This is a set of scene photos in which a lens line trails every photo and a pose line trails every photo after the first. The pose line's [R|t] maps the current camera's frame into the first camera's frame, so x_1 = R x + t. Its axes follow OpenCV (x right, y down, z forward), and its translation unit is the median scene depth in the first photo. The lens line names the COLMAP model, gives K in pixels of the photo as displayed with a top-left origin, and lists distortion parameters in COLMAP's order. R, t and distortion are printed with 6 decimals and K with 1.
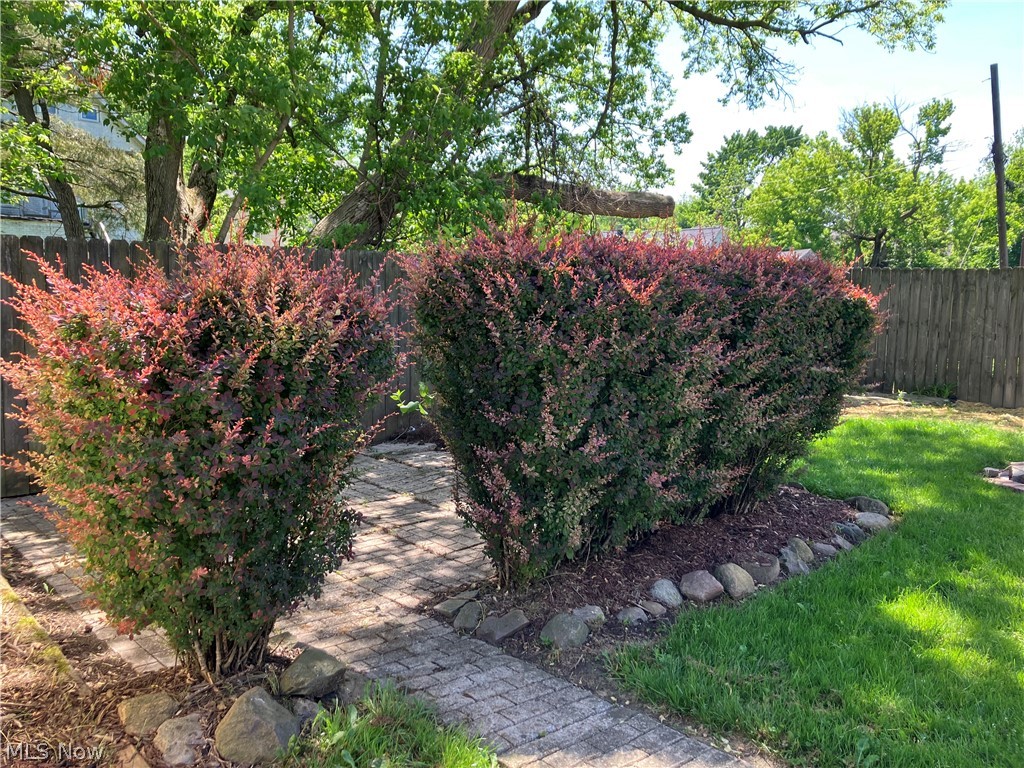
lens RADIAL K [[811.6, 0, 517.9], [0, 811.6, 384.2], [0, 0, 1]] dist [0.007092, -0.009925]
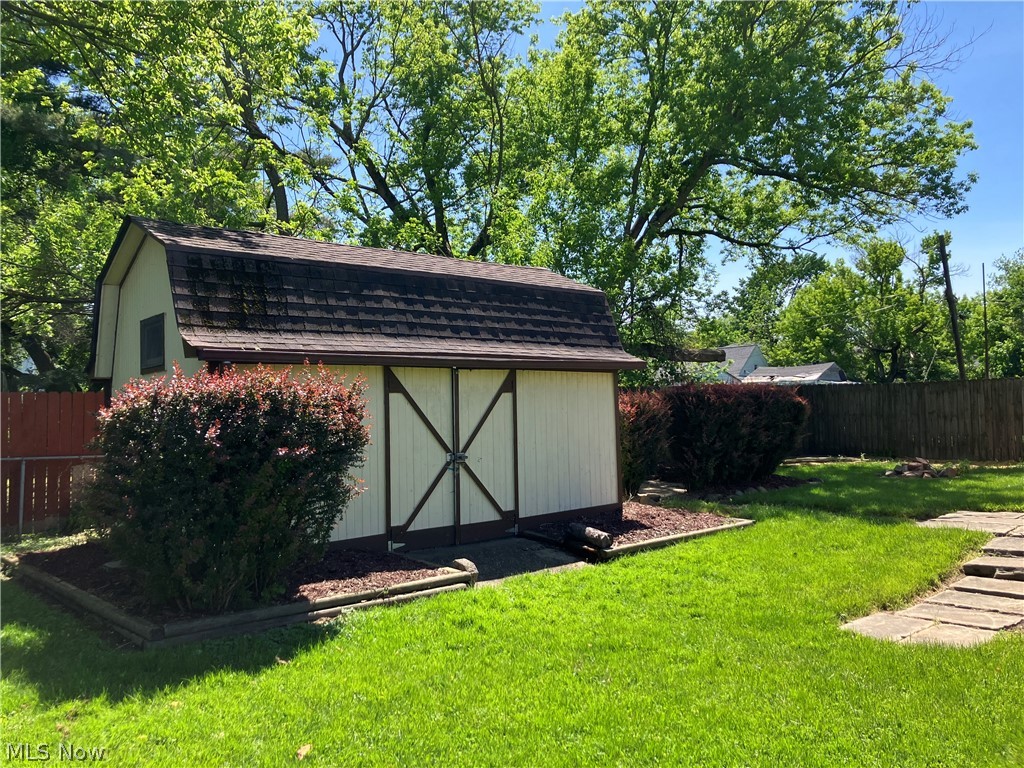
lens RADIAL K [[811.6, 0, 507.1], [0, 811.6, 382.8], [0, 0, 1]] dist [0.007092, -0.009925]
pose [[0.997714, -0.033125, -0.058896, -0.040273], [0.024315, 0.989210, -0.144470, 0.020029], [0.063046, 0.142708, 0.987755, -0.173273]]
